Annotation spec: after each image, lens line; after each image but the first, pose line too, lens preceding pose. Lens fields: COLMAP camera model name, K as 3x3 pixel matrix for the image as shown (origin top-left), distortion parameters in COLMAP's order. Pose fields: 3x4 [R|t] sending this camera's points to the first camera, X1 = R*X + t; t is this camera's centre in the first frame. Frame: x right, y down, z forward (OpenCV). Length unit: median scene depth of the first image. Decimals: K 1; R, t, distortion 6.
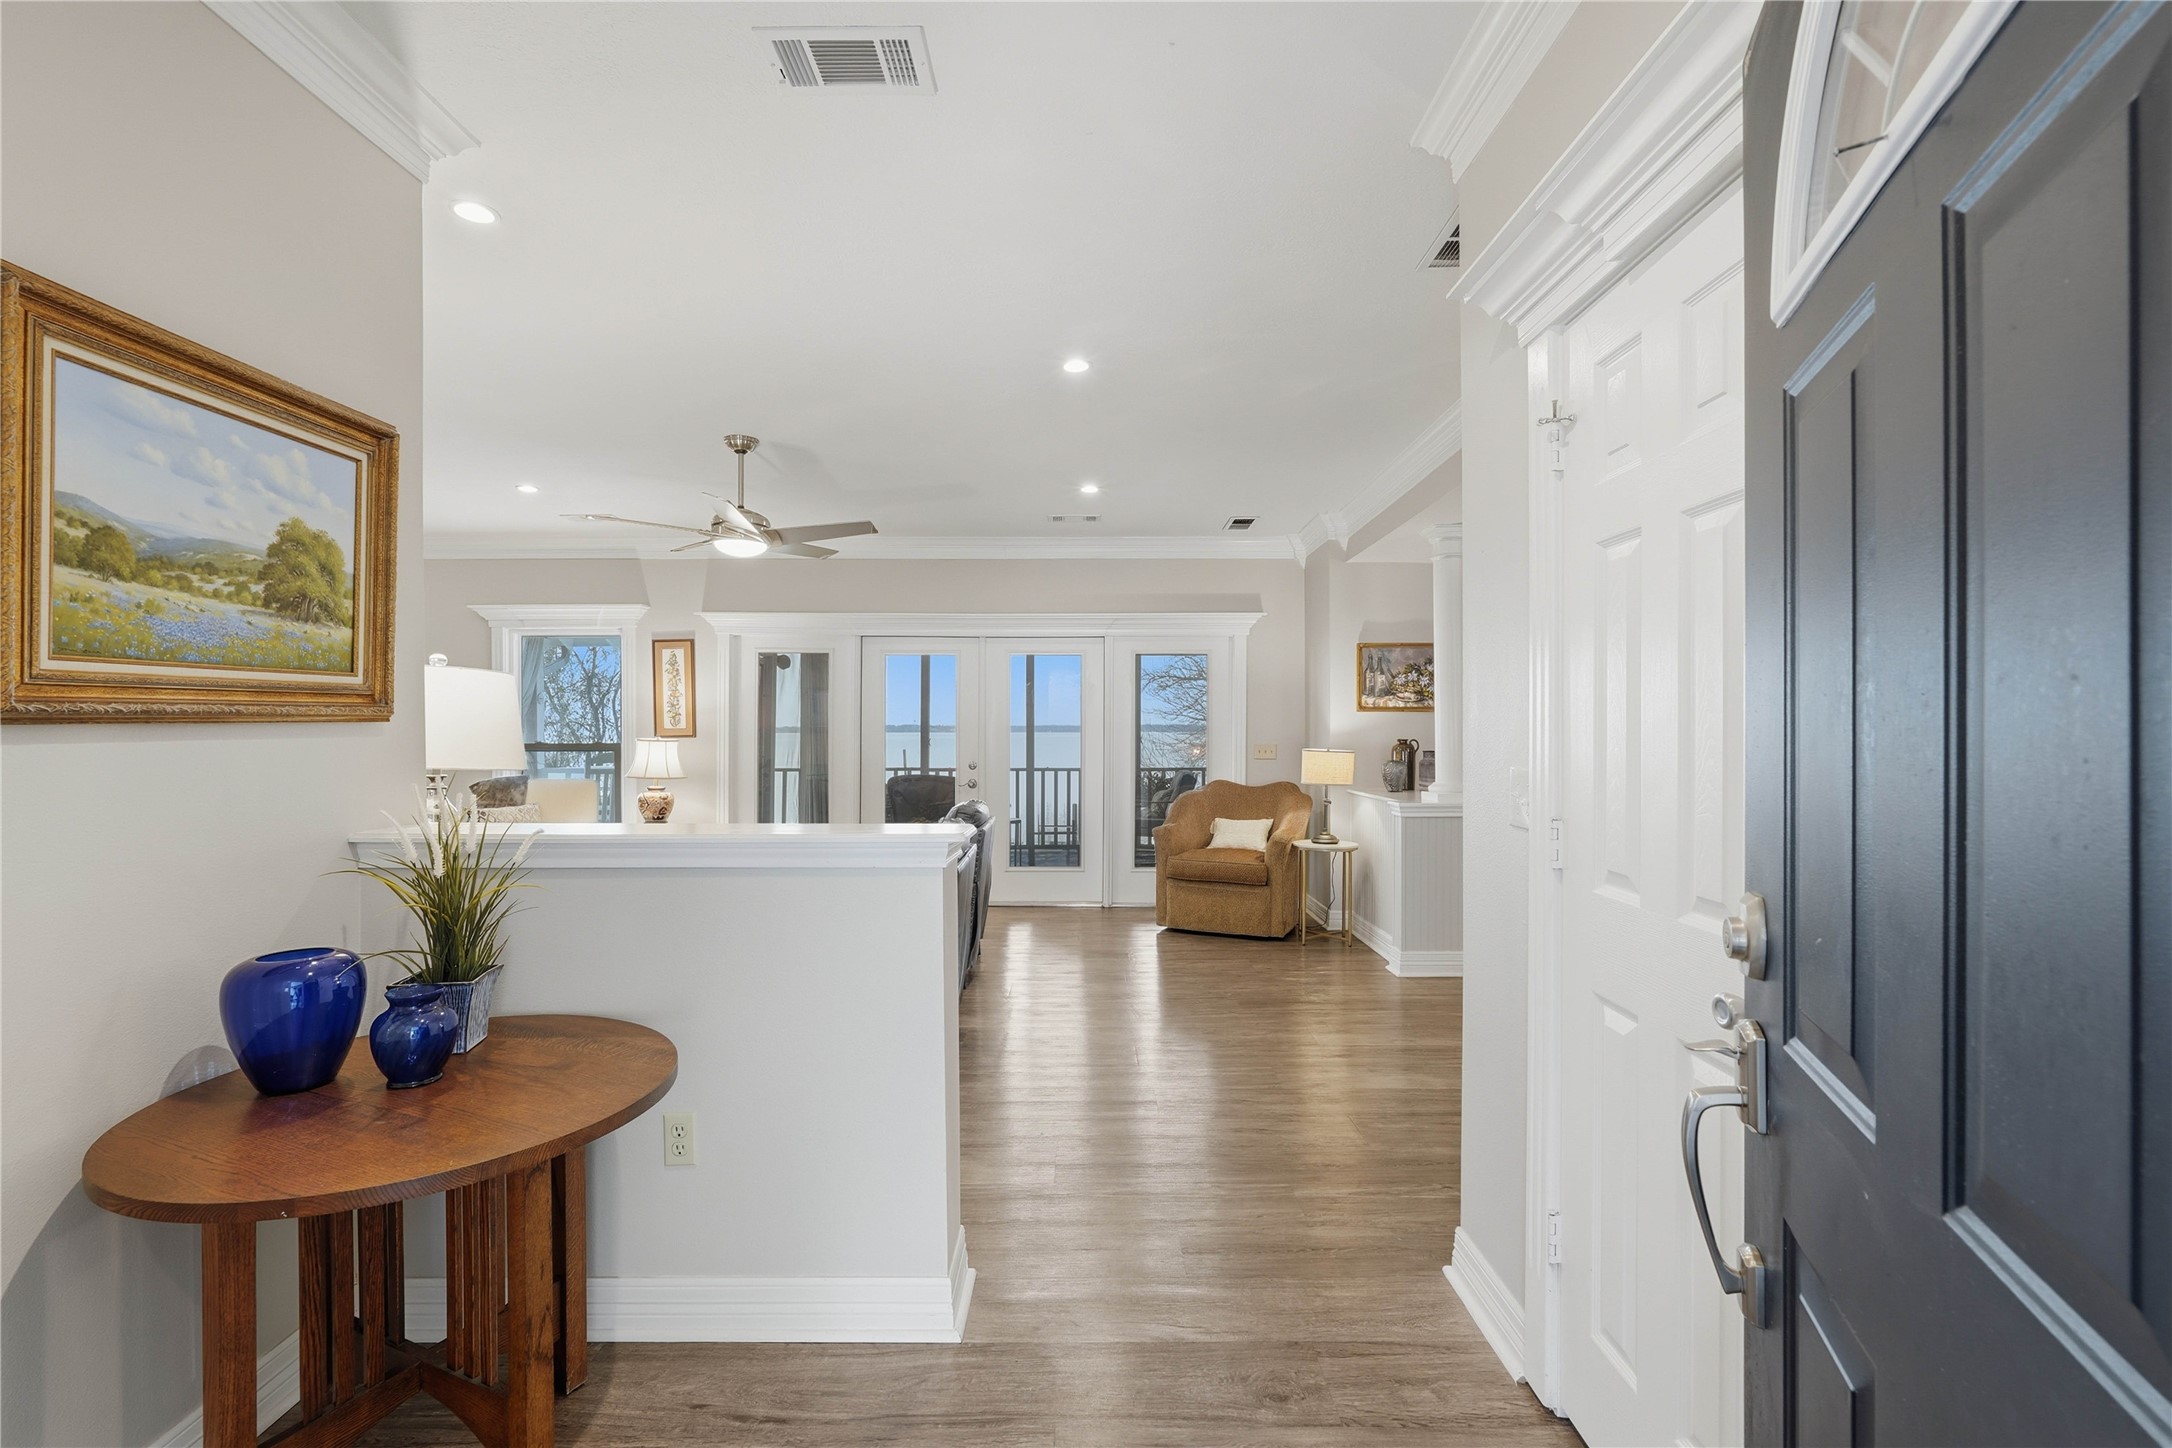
lens RADIAL K [[984.8, 0, 1073.7], [0, 984.8, 723.0], [0, 0, 1]] dist [-0.013115, 0.006156]
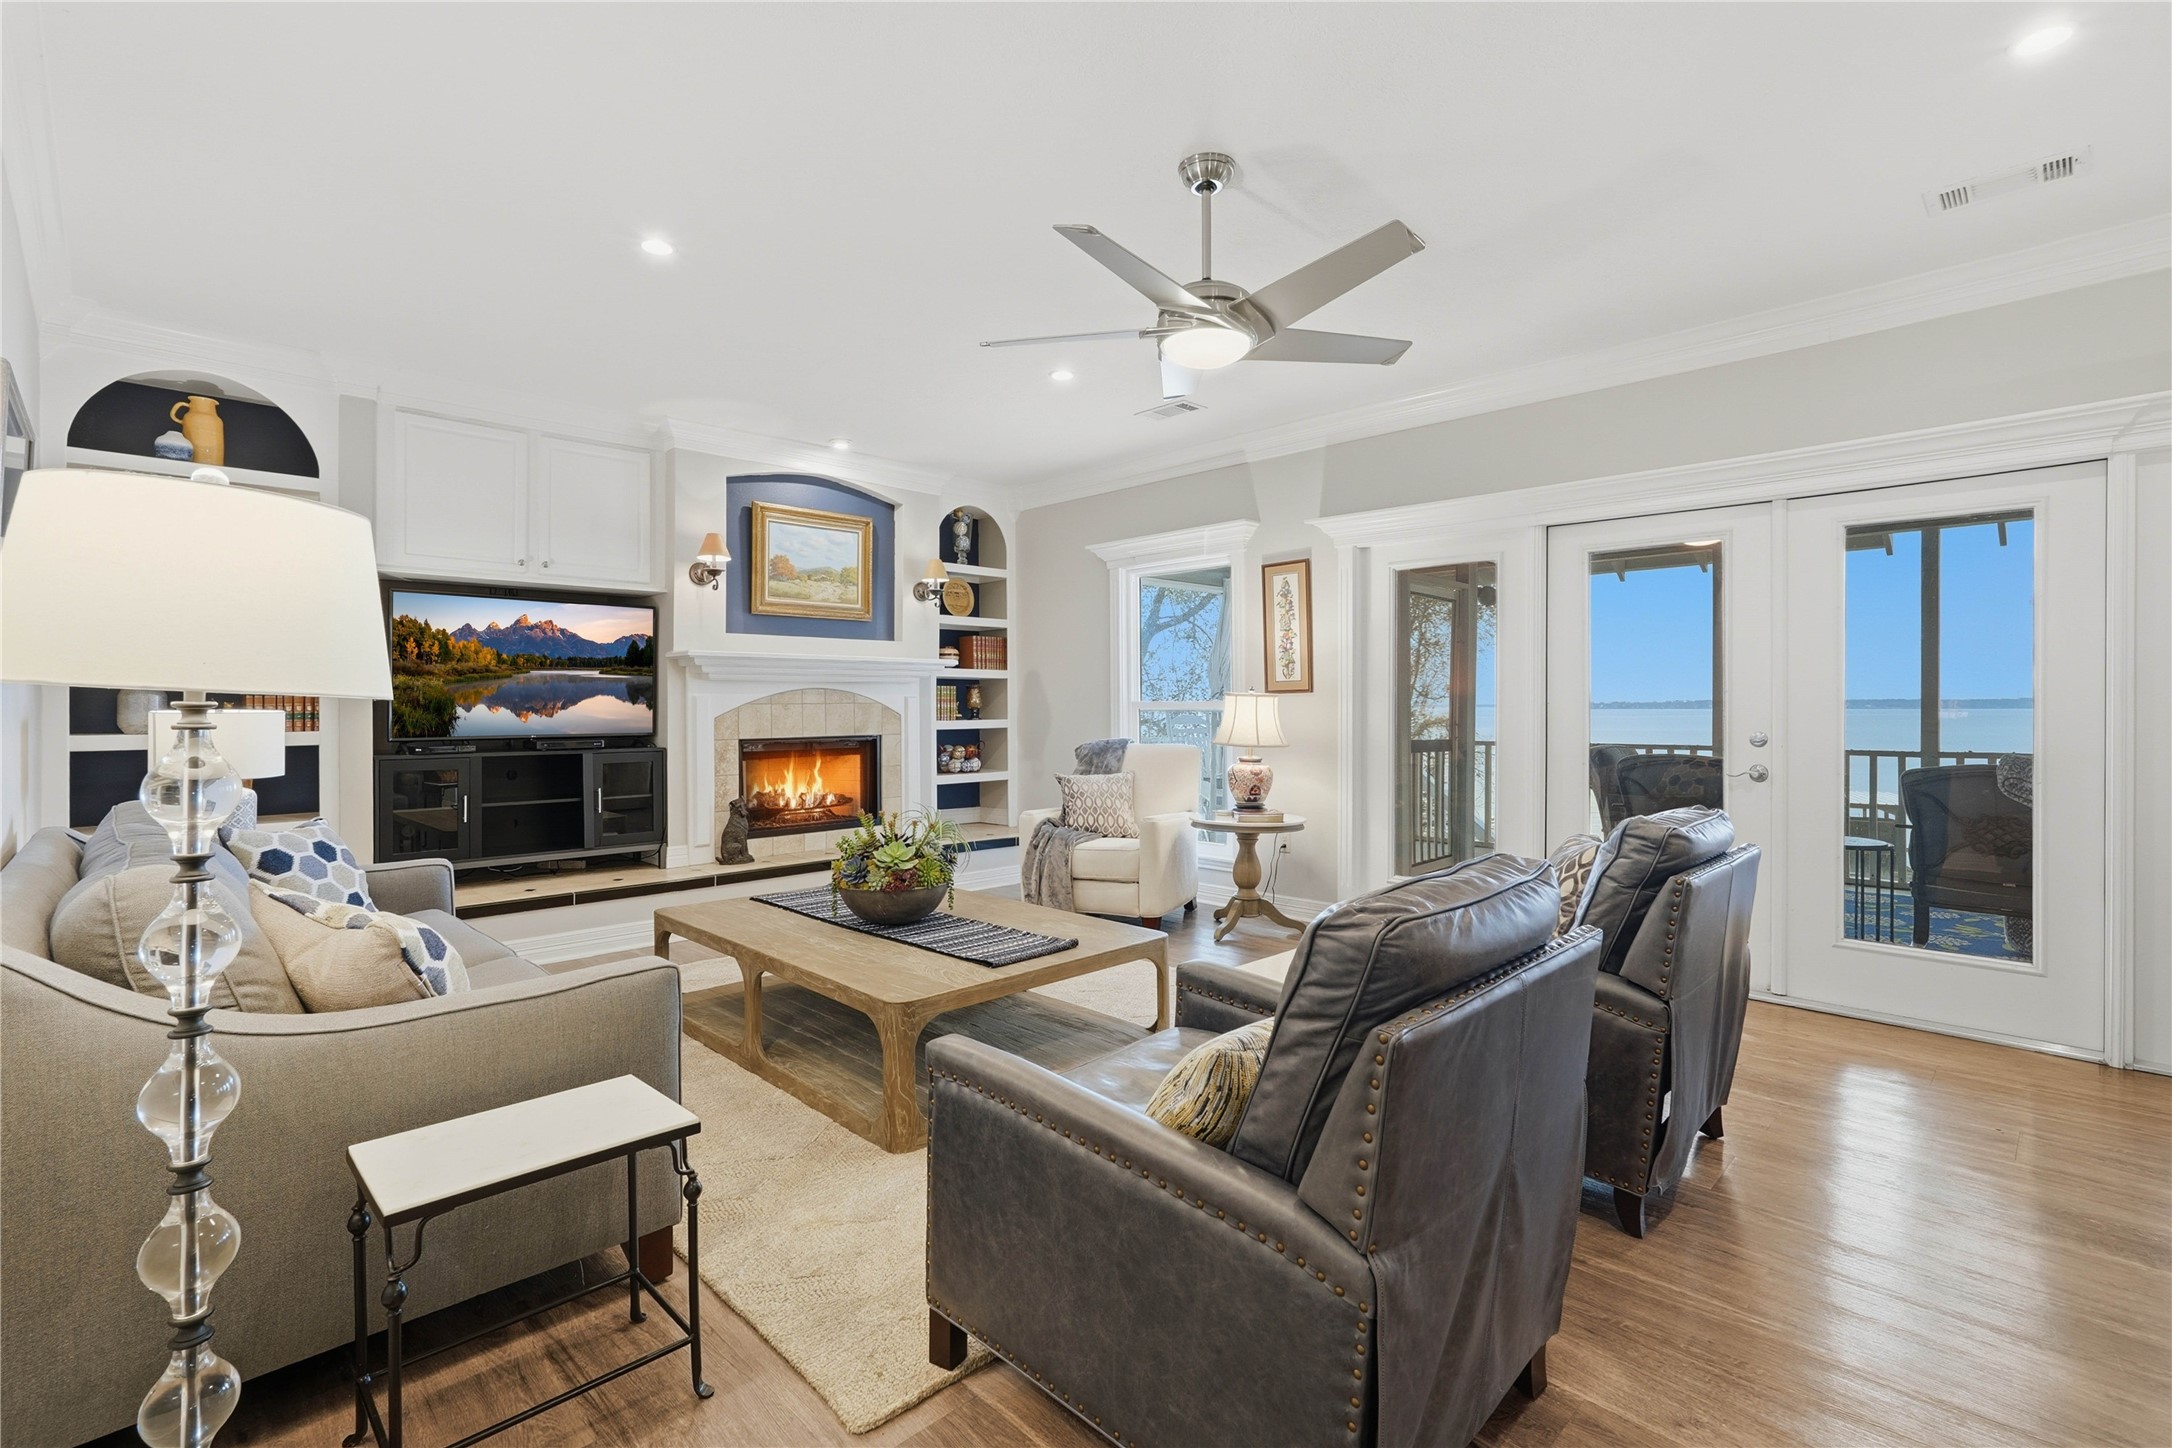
lens RADIAL K [[984.8, 0, 1086.9], [0, 984.8, 721.3], [0, 0, 1]] dist [-0.013115, 0.006156]
pose [[0.703418, 0.012225, -0.710671, 0.074552], [0.003859, 0.999772, 0.021019, 0.070166], [0.710766, -0.017527, 0.703211, 1.260501]]
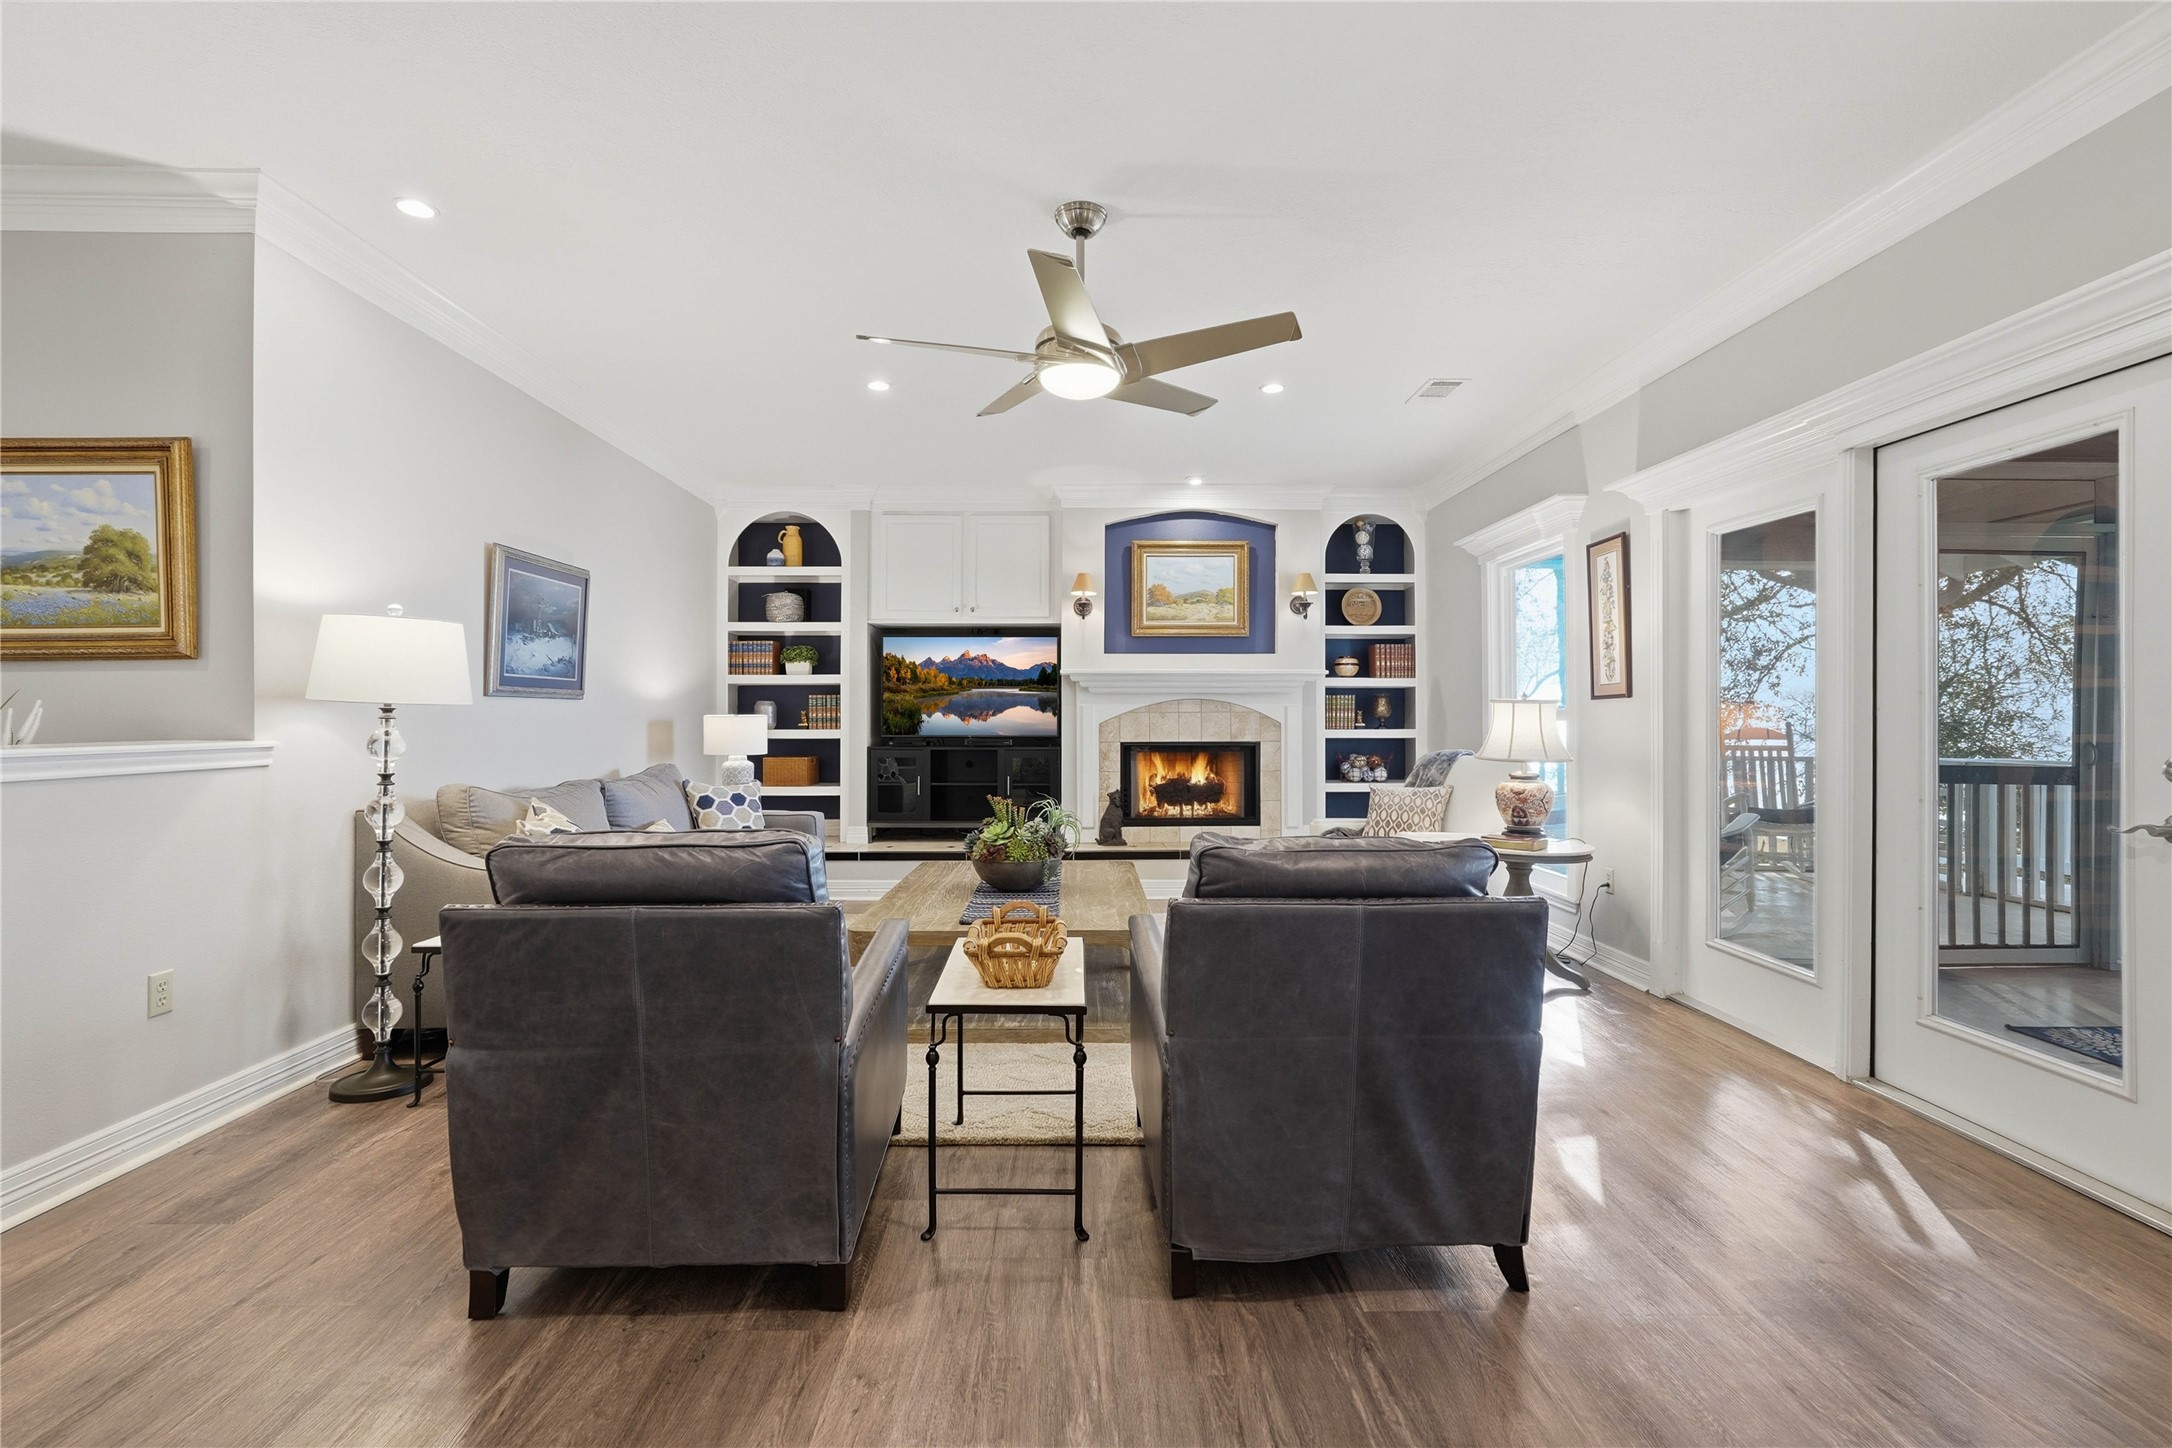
lens RADIAL K [[984.8, 0, 1103.5], [0, 984.8, 734.9], [0, 0, 1]] dist [-0.013115, 0.006156]
pose [[0.019004, 0.019461, -0.999630, 0.707489], [0.003273, 0.999804, 0.019526, 0.085557], [0.999814, -0.003643, 0.018937, 2.349572]]
